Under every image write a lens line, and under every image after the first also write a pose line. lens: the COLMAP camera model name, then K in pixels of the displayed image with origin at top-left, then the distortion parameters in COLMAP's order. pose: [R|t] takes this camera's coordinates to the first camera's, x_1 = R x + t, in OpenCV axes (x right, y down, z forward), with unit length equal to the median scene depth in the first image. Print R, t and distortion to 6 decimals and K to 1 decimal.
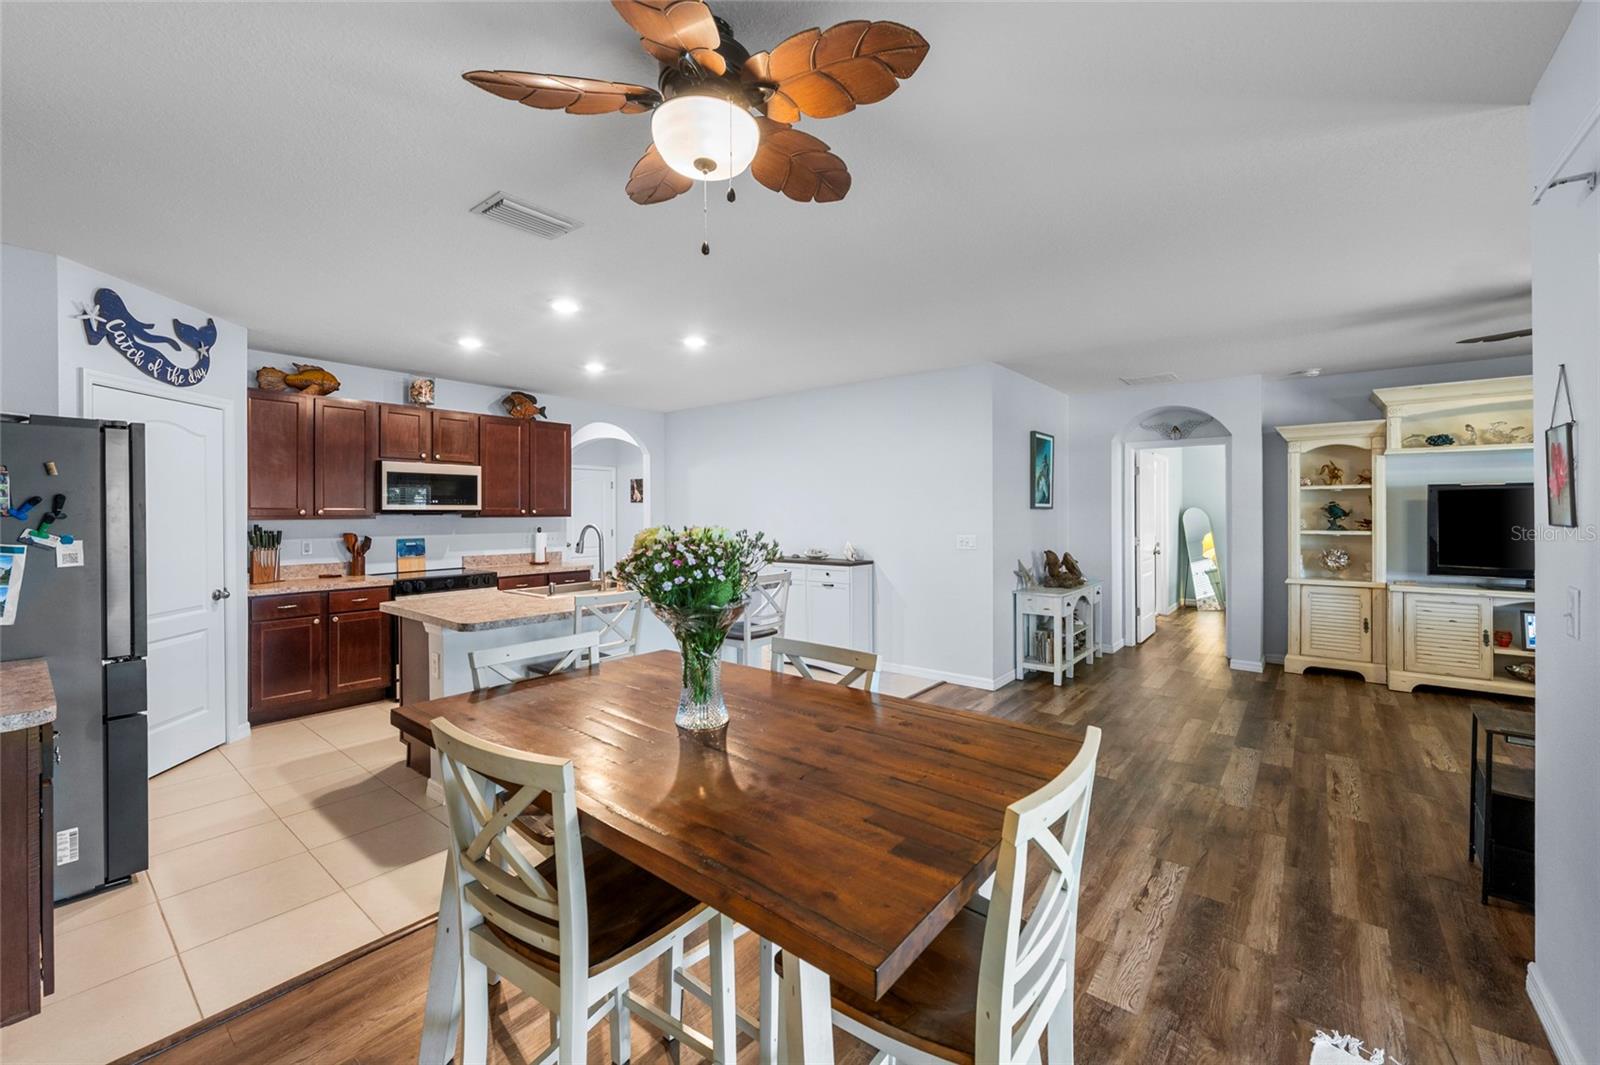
lens RADIAL K [[630.8, 0, 814.3], [0, 630.8, 511.7], [0, 0, 1]] dist [-0.001512, -0.000208]
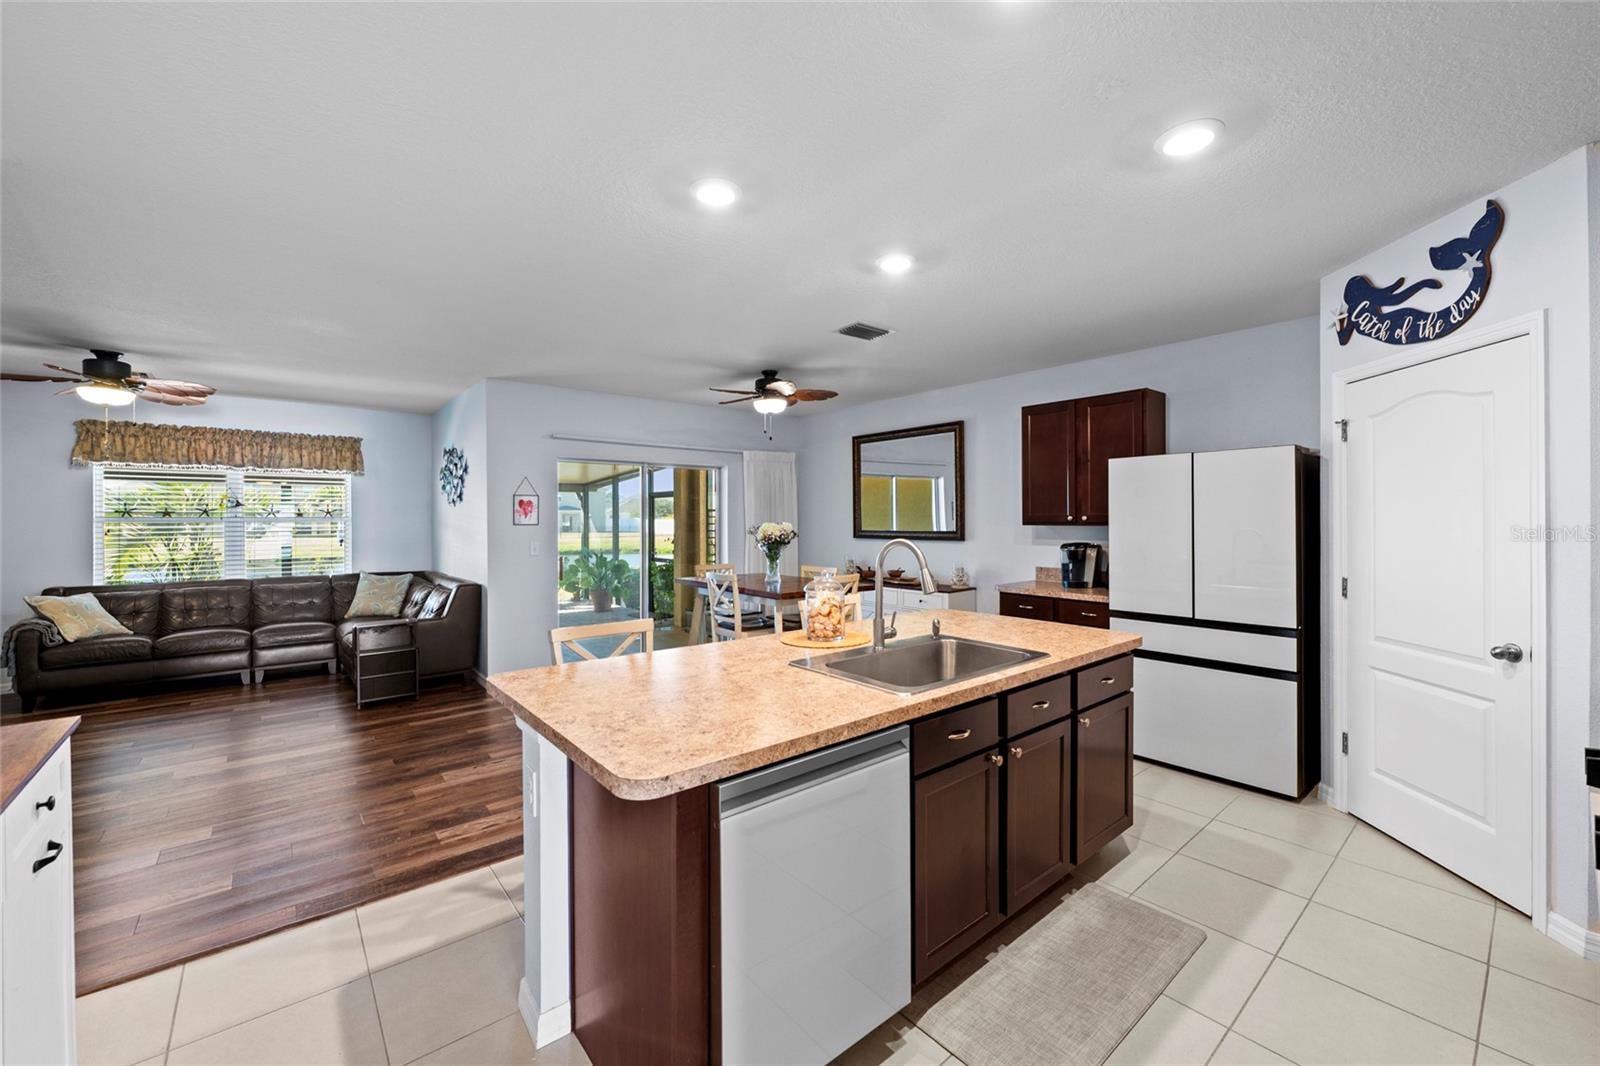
lens RADIAL K [[638.0, 0, 814.6], [0, 638.0, 527.0], [0, 0, 1]] dist [-0.006572, 0.000506]
pose [[-0.980918, 0.004996, 0.194357, -0.317849], [0.007832, 0.999874, 0.013829, 0.000121], [-0.194263, 0.015087, -0.980833, 1.293566]]
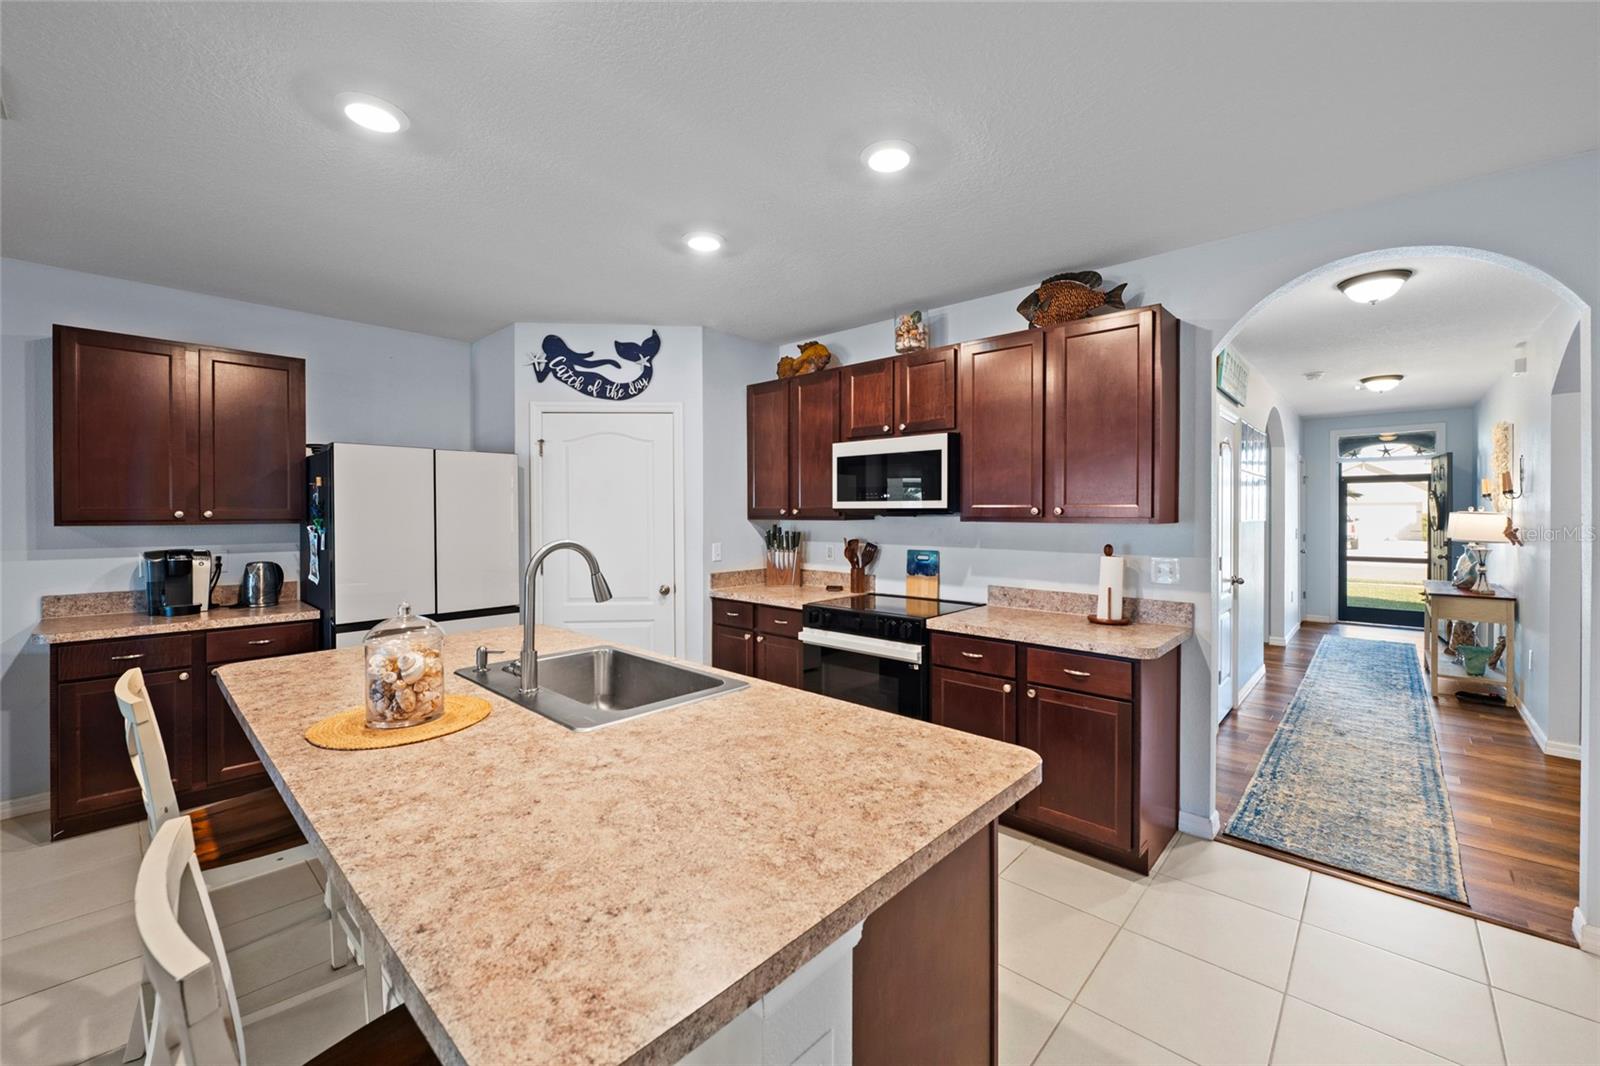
lens RADIAL K [[638.0, 0, 797.2], [0, 638.0, 514.2], [0, 0, 1]] dist [-0.006572, 0.000506]
pose [[-0.081885, 0.006235, -0.996622, 0.071170], [0.000109, 0.999980, 0.006248, -0.001215], [0.996642, 0.000403, -0.081884, 0.987478]]
